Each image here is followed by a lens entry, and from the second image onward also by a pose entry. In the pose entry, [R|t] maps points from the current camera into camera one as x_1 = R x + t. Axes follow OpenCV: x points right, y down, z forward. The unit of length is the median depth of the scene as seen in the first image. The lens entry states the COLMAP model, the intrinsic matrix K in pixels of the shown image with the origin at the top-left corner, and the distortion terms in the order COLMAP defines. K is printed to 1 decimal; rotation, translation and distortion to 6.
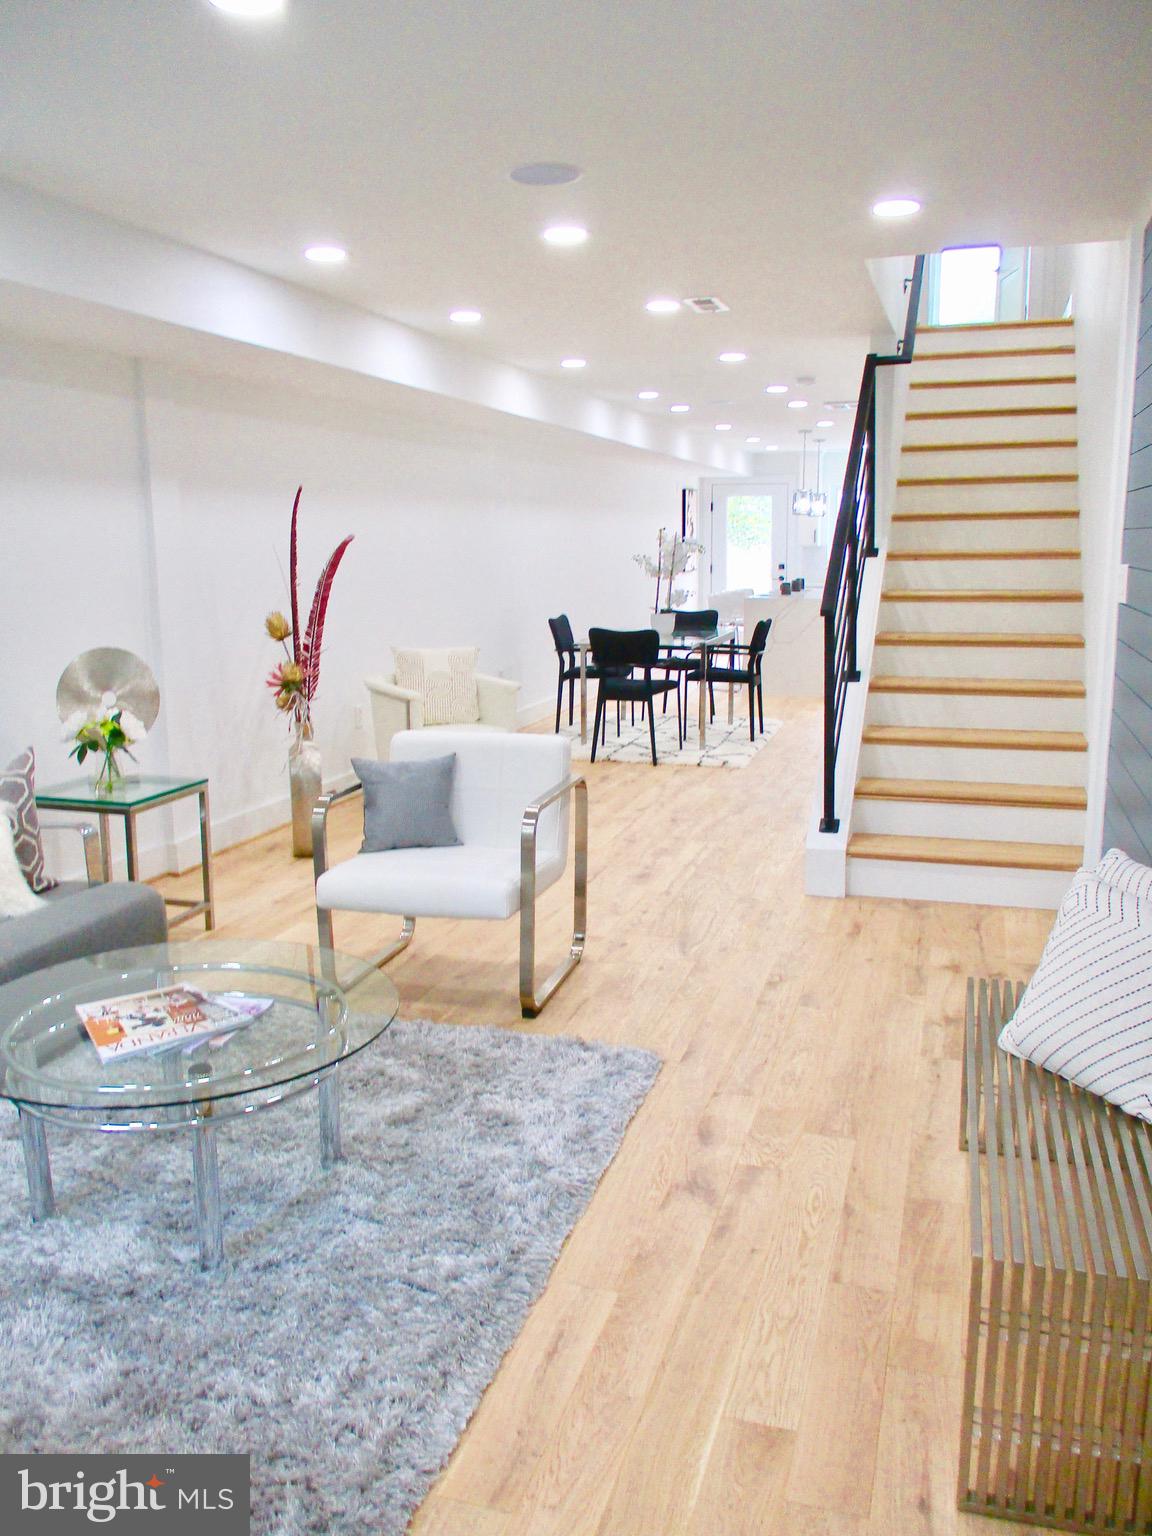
lens RADIAL K [[1271.9, 0, 576.0], [0, 1271.9, 768.0], [0, 0, 1]] dist [-0.040454, 0.013077]
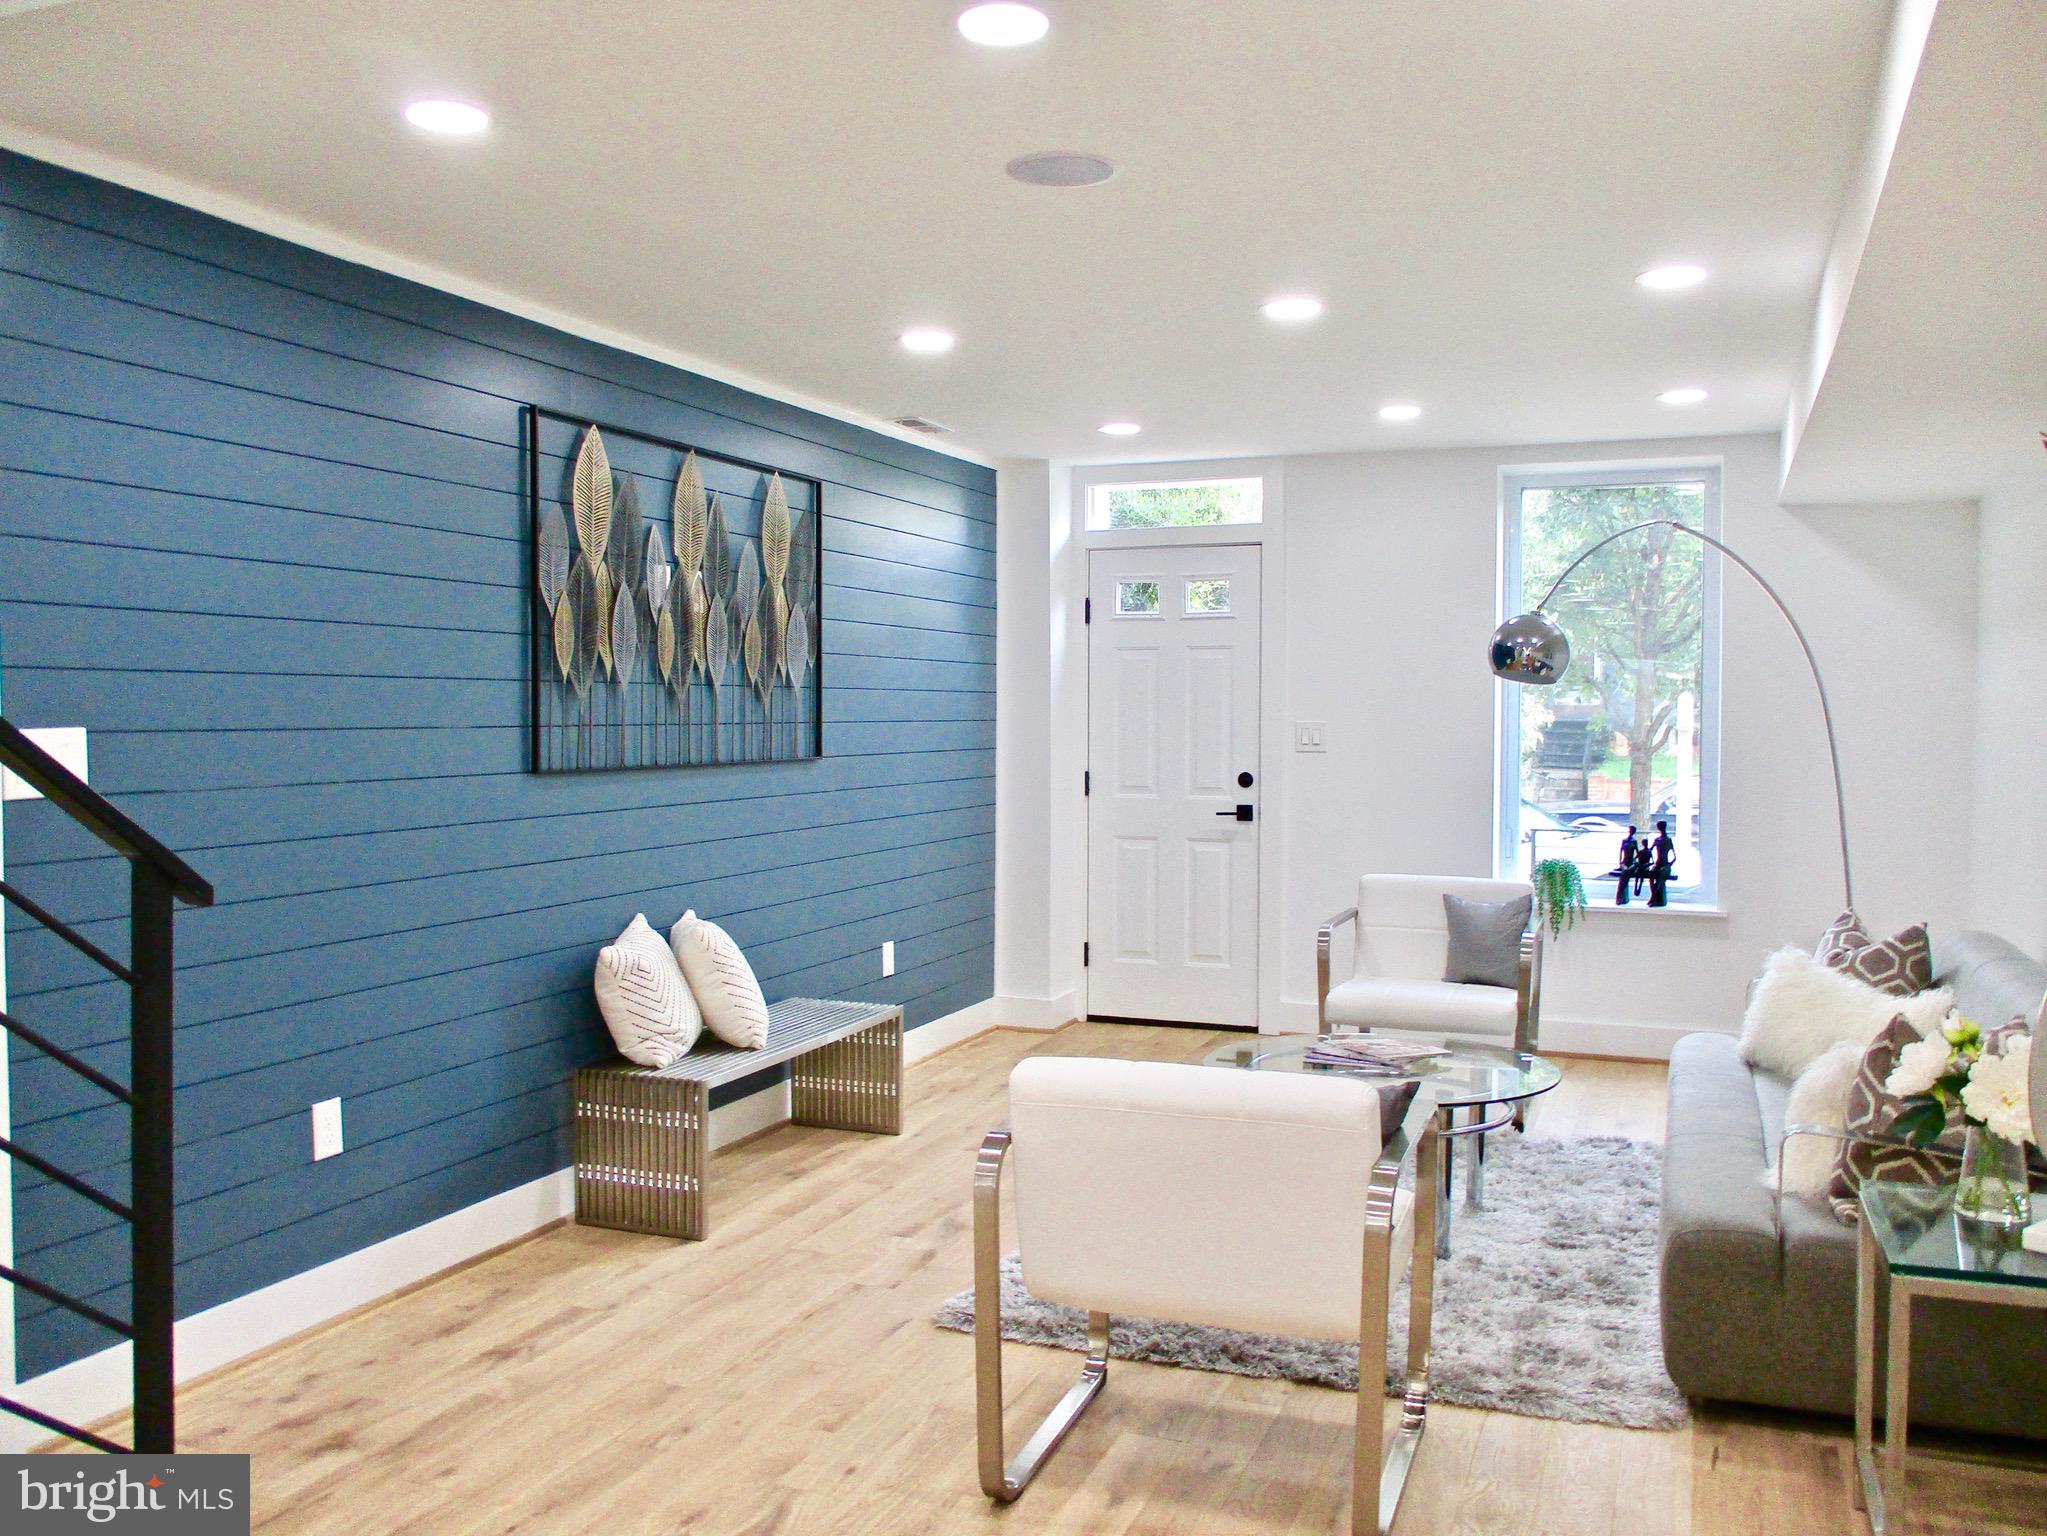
lens RADIAL K [[1695.0, 0, 1028.9], [0, 1695.0, 762.0], [0, 0, 1]] dist [-0.040454, 0.013077]
pose [[-0.996904, 0.001465, 0.078612, -0.083320], [0.017248, 0.979548, 0.200468, -0.351460], [-0.076710, 0.201203, -0.976541, 2.060049]]
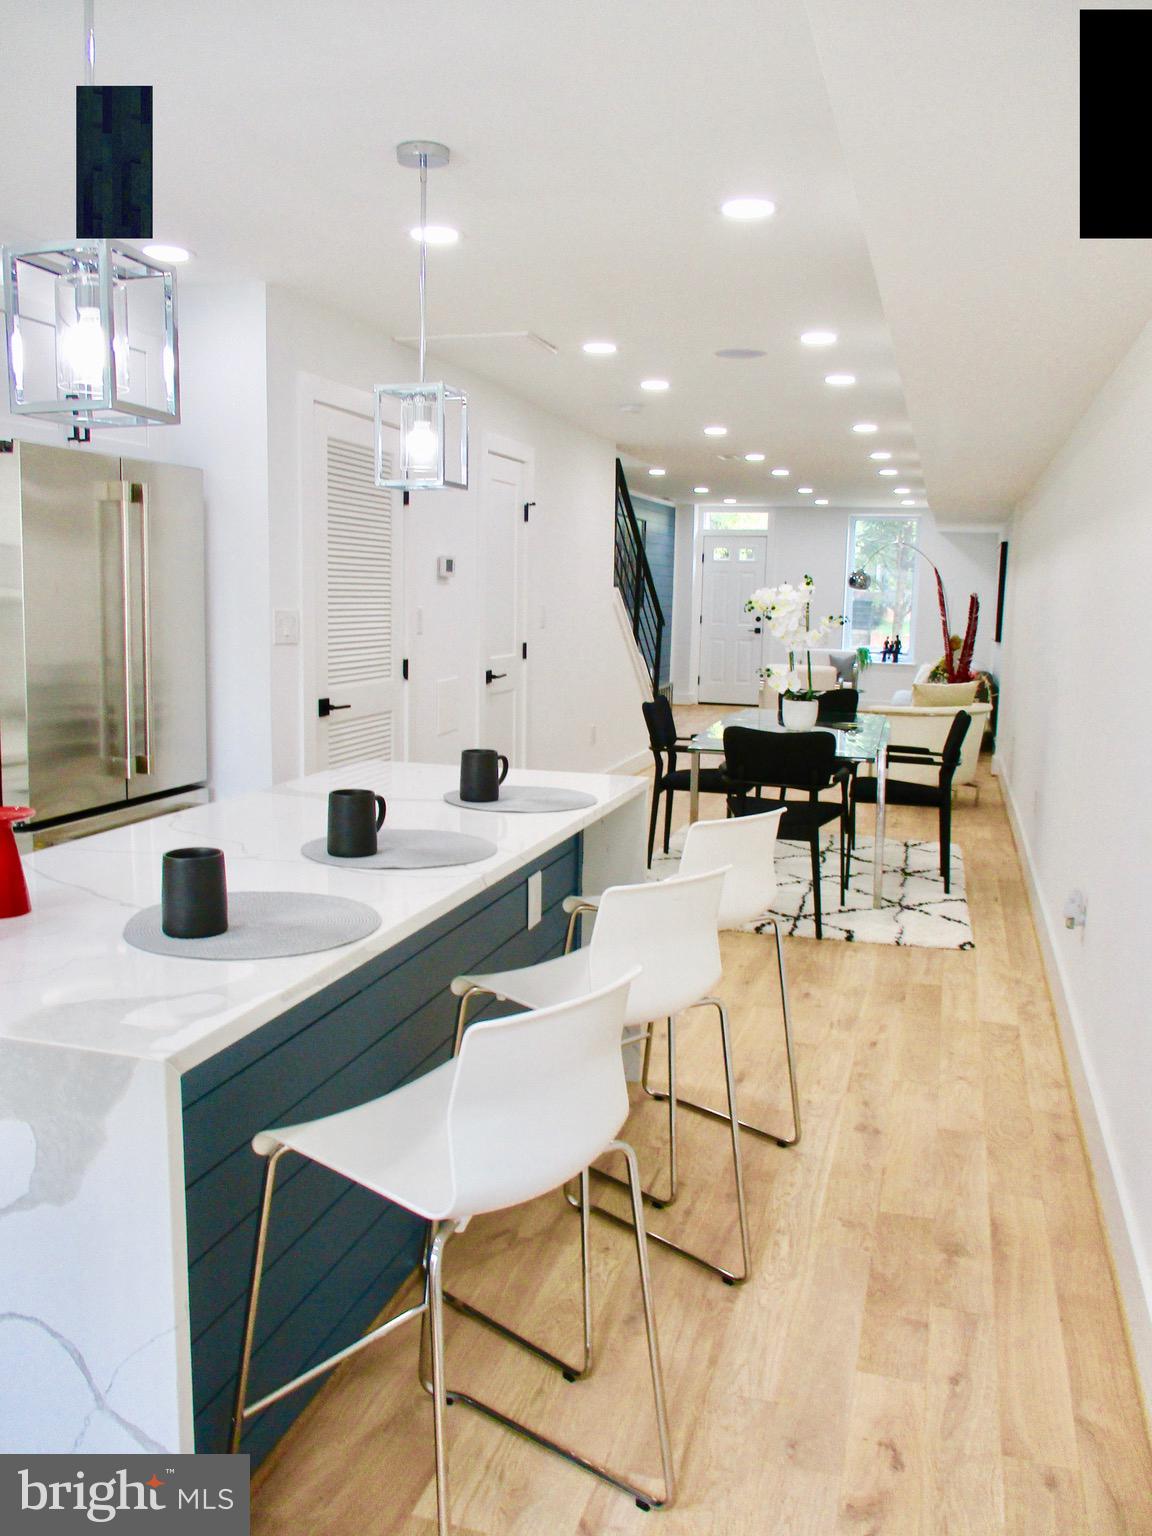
lens RADIAL K [[1271.9, 0, 576.0], [0, 1271.9, 768.0], [0, 0, 1]] dist [-0.040454, 0.013077]
pose [[-0.999687, -0.017283, -0.018081, 0.541834], [-0.022029, 0.950736, 0.309217, -0.788947], [0.011846, 0.309518, -0.950820, 4.475356]]
